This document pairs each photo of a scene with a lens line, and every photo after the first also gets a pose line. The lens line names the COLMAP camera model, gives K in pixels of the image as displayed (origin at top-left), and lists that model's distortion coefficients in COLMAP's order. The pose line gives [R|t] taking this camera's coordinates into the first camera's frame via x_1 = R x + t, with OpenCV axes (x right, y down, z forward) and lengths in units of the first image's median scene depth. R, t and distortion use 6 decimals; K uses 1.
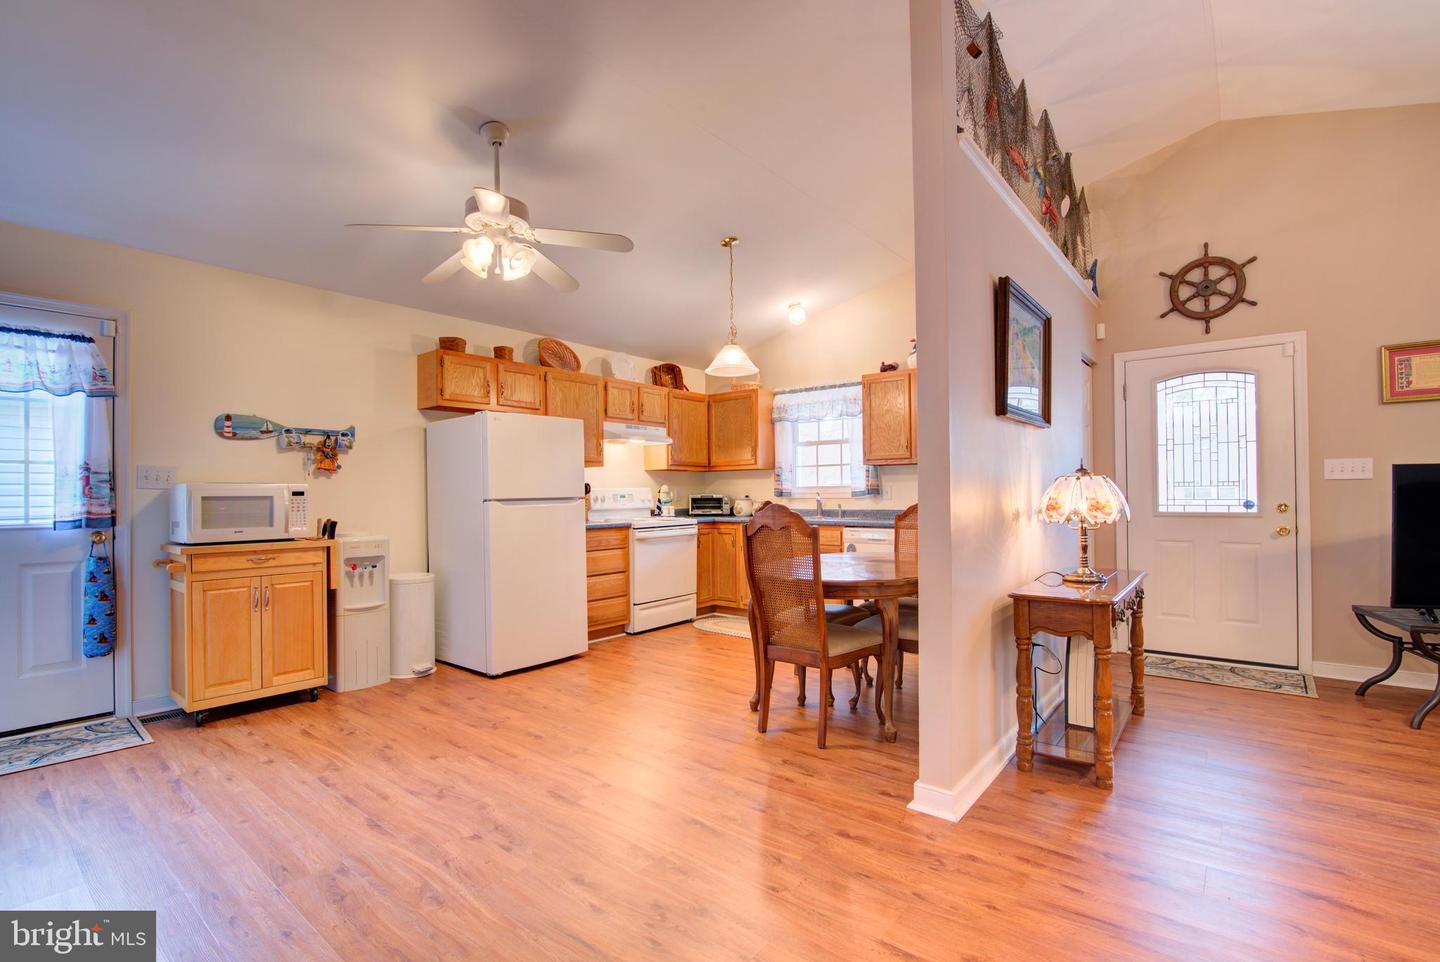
lens RADIAL K [[653.9, 0, 720.7], [0, 653.9, 487.6], [0, 0, 1]] dist [-0.024068, 0.003729]
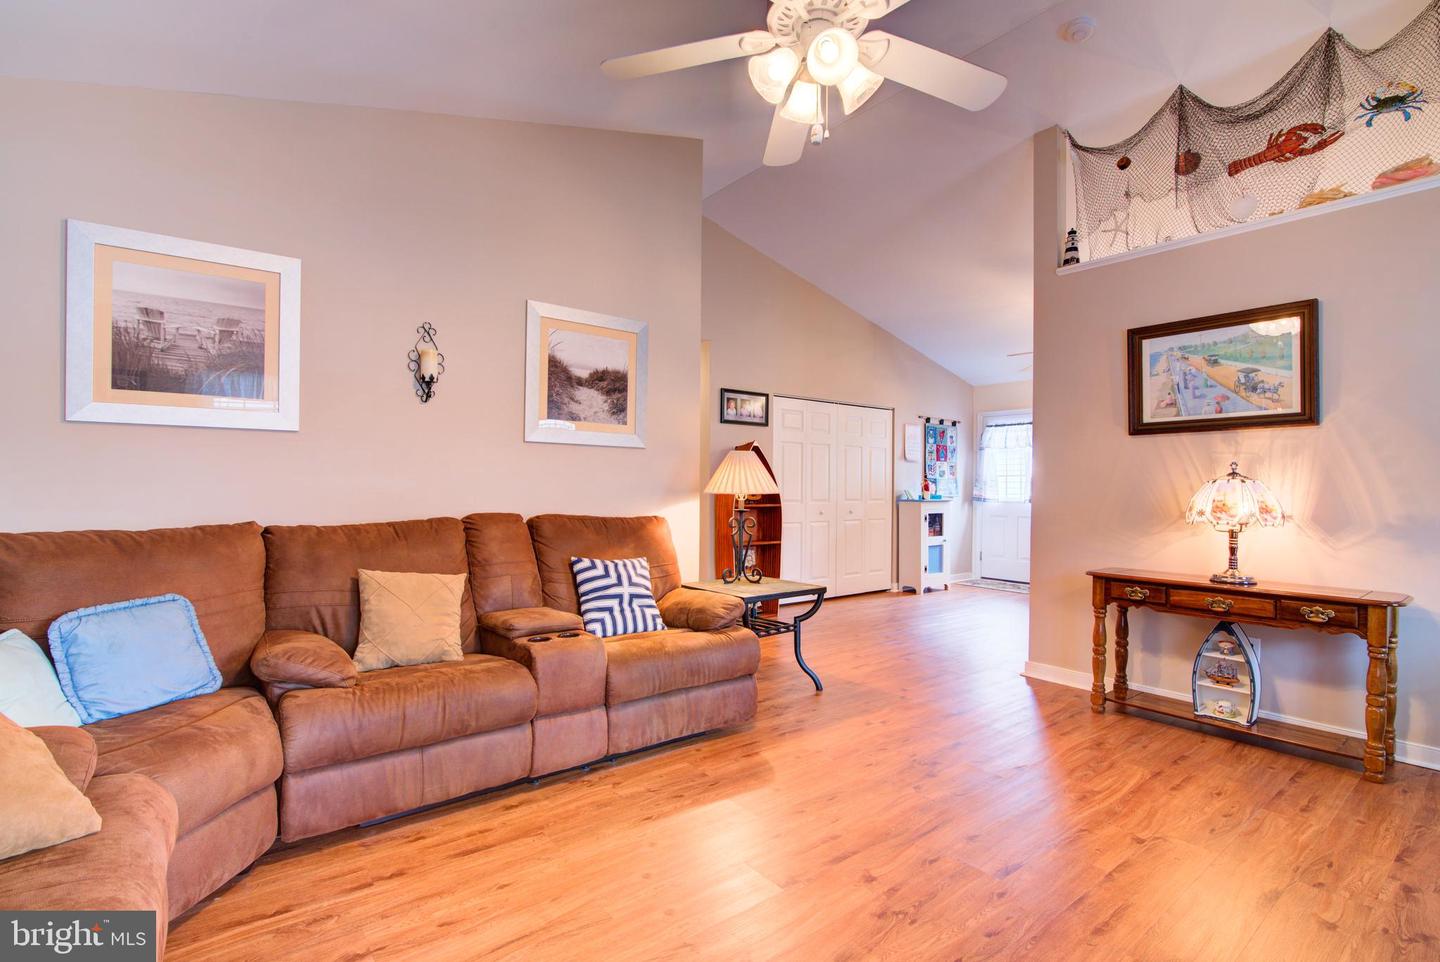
lens RADIAL K [[665.0, 0, 720.9], [0, 665.0, 488.2], [0, 0, 1]] dist [-0.019487, -0.000212]
pose [[-0.223105, 0.008064, -0.974761, 1.233922], [0.001348, 0.999967, 0.007964, -0.009686], [0.974793, 0.000463, -0.223109, 0.314196]]
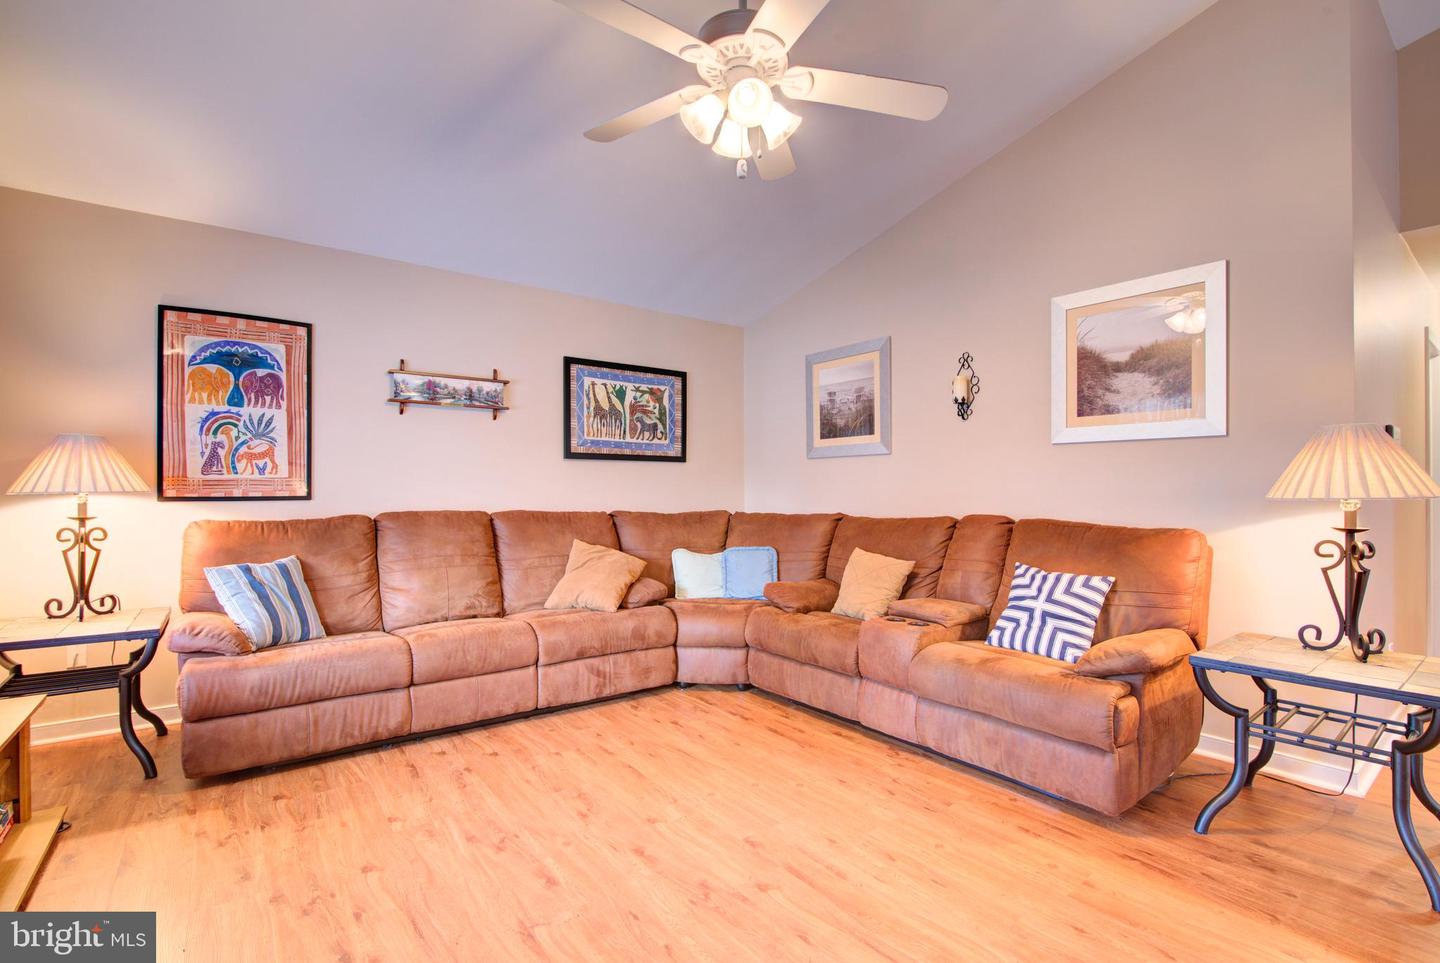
lens RADIAL K [[653.9, 0, 720.7], [0, 653.9, 488.1], [0, 0, 1]] dist [-0.024068, 0.003729]
pose [[-0.972103, 0.007950, 0.234419, 0.689762], [0.004918, 0.999897, -0.013520, 0.000455], [-0.234503, -0.011990, -0.972042, 0.749511]]
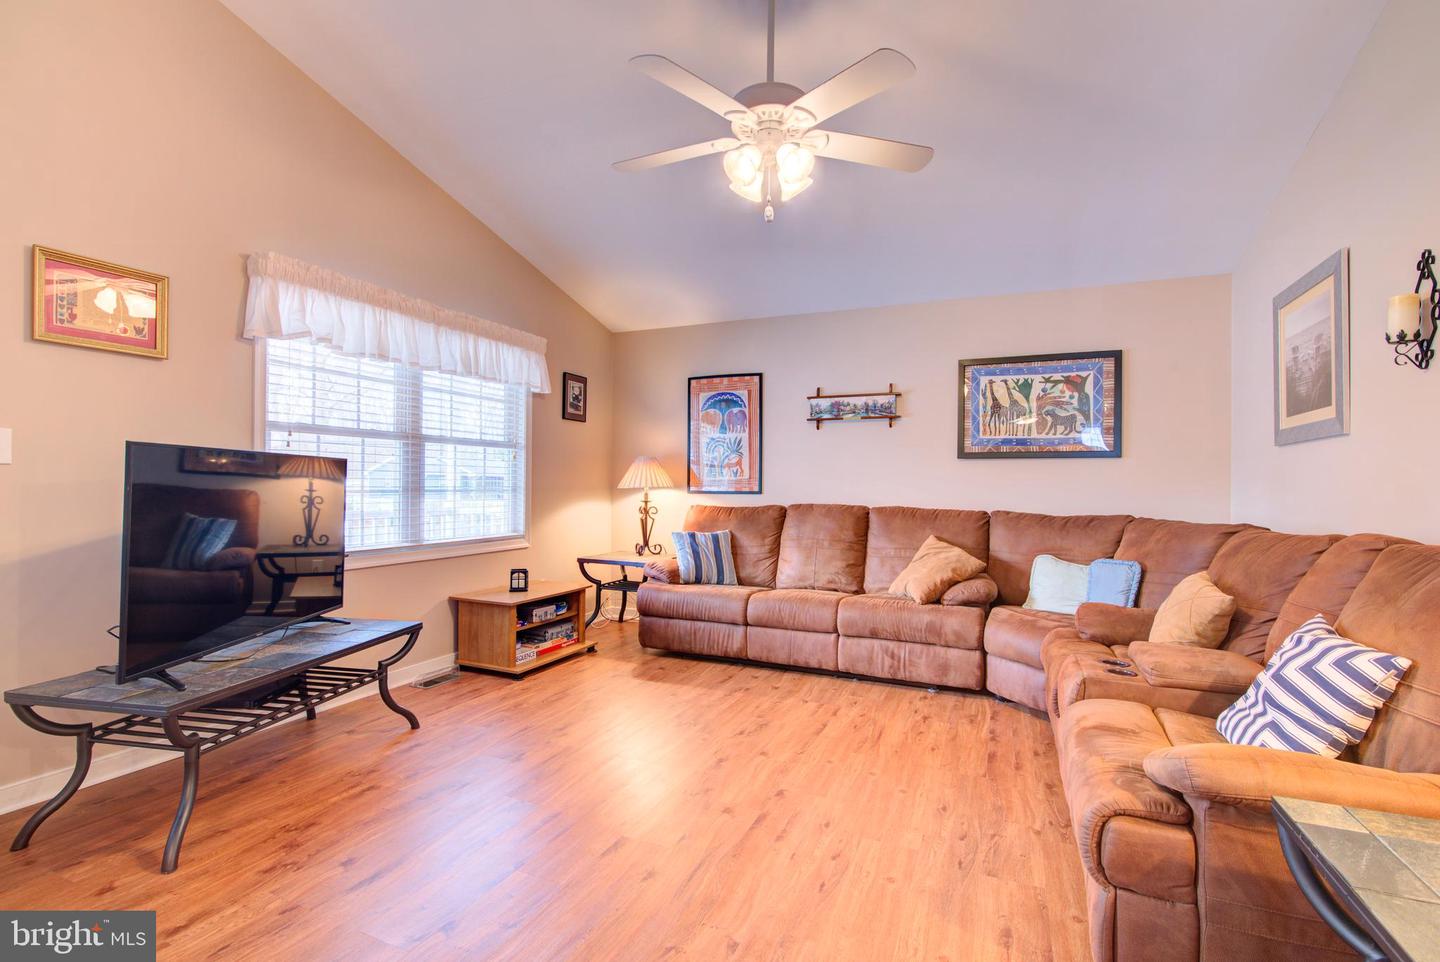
lens RADIAL K [[655.3, 0, 720.8], [0, 655.3, 487.9], [0, 0, 1]] dist [-0.020889, 0.000972]
pose [[-0.266489, 0.004194, 0.963829, 0.246138], [-0.016371, 0.999827, -0.008877, 0.002356], [-0.963699, -0.018144, -0.266374, 0.467111]]
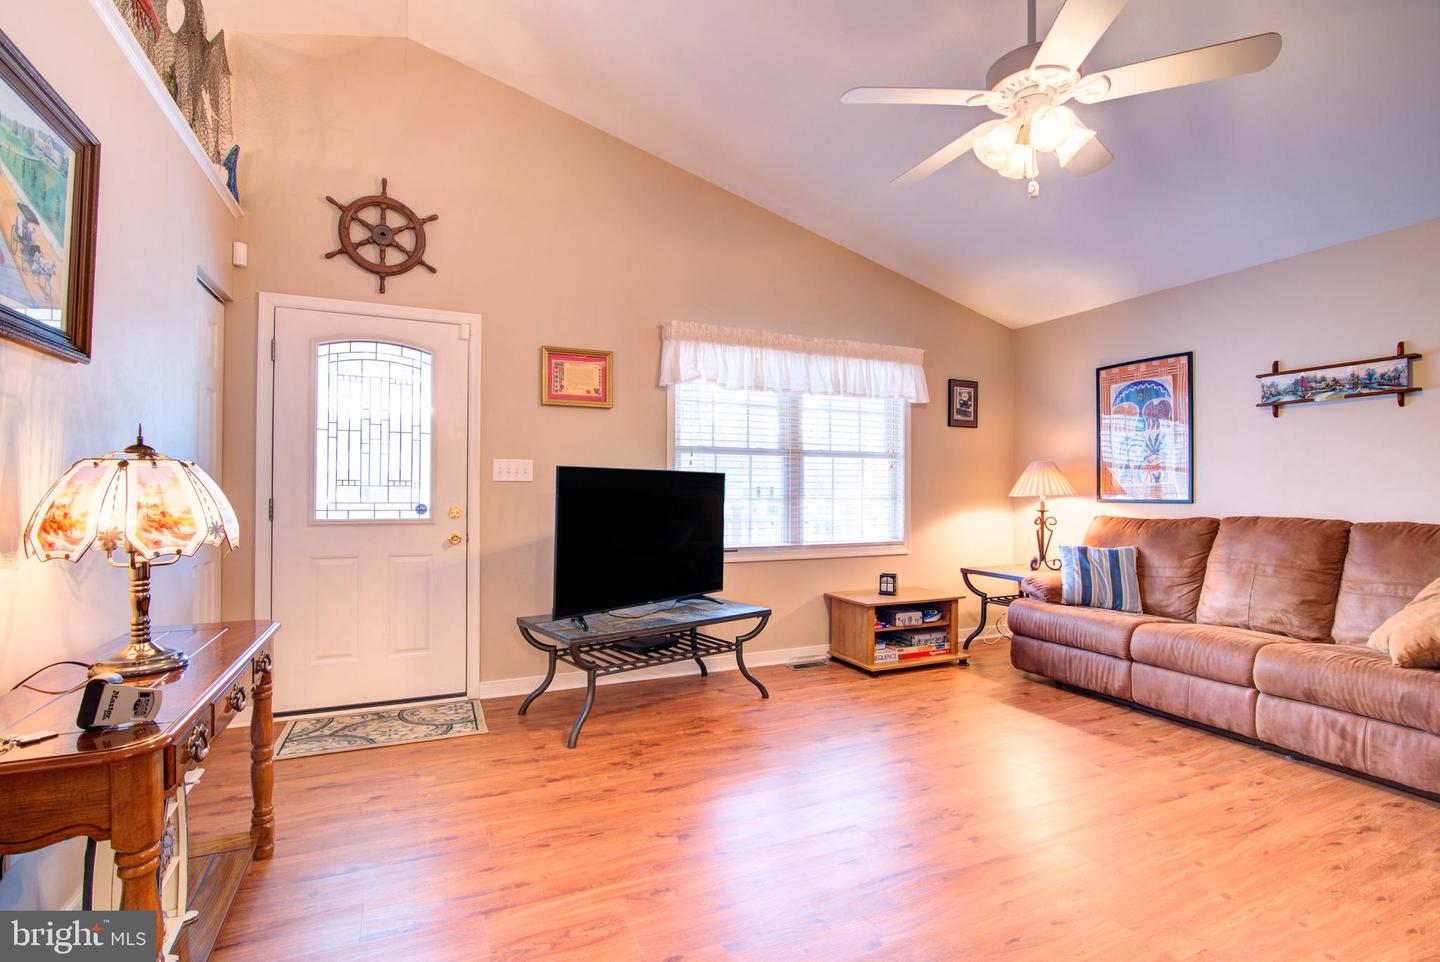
lens RADIAL K [[668.9, 0, 720.2], [0, 668.9, 487.8], [0, 0, 1]] dist [-0.020012, 0.001085]
pose [[0.442920, 0.016453, 0.896410, 0.212524], [-0.017450, 0.999800, -0.009729, 0.000470], [-0.896391, -0.011333, 0.443119, 0.264937]]
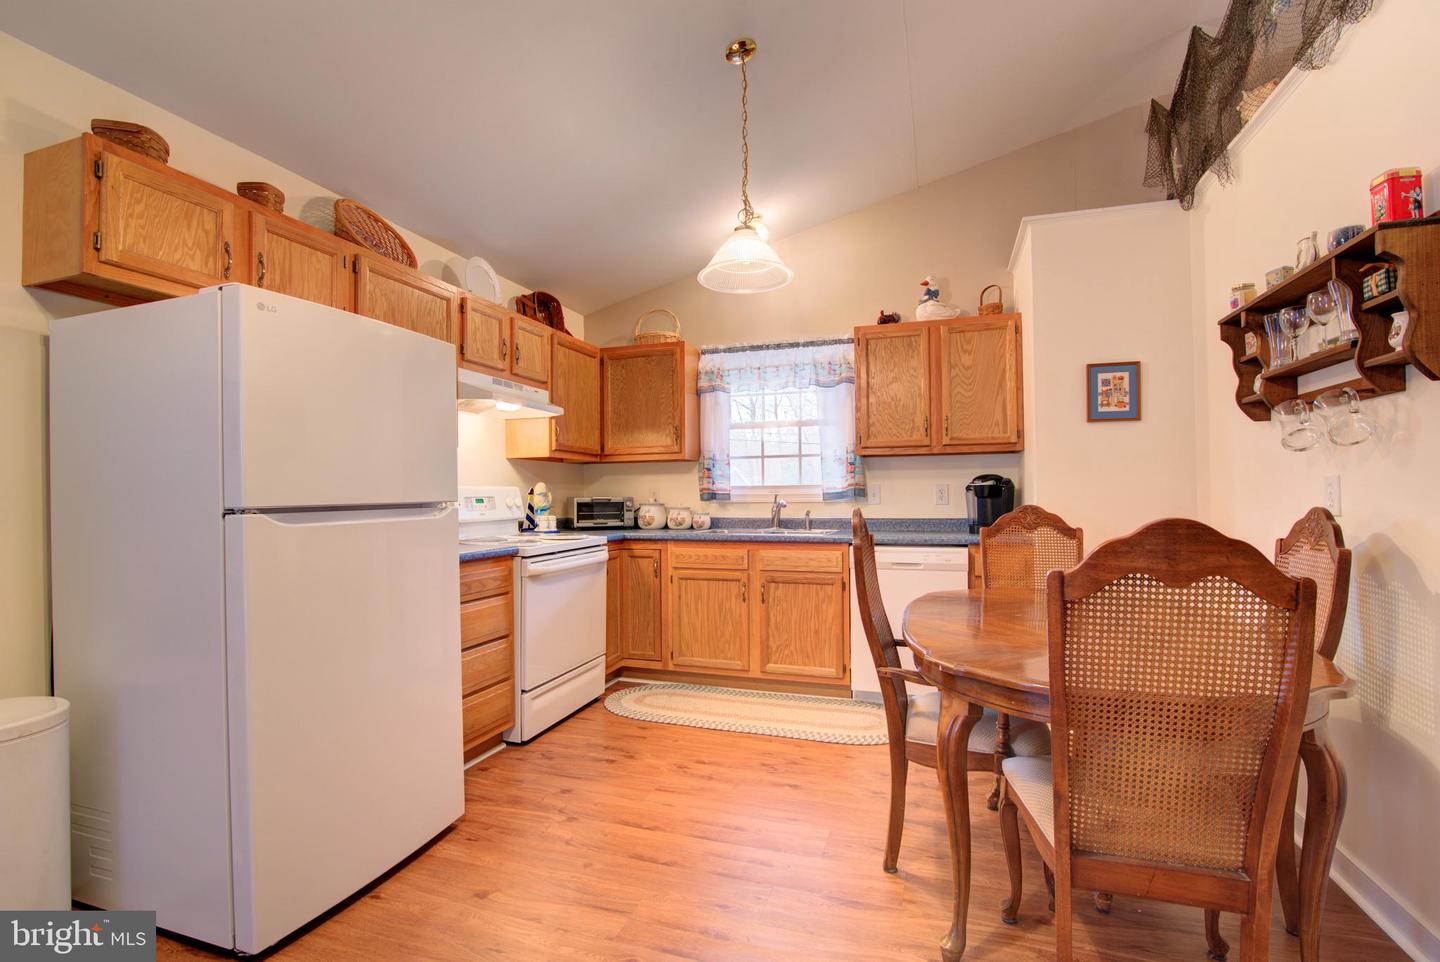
lens RADIAL K [[653.9, 0, 720.7], [0, 653.9, 487.6], [0, 0, 1]] dist [-0.024068, 0.003729]
pose [[0.935796, 0.005190, 0.352503, -0.213072], [-0.003447, 0.999979, -0.005574, 0.006234], [-0.352524, 0.004002, 0.935794, 0.511849]]
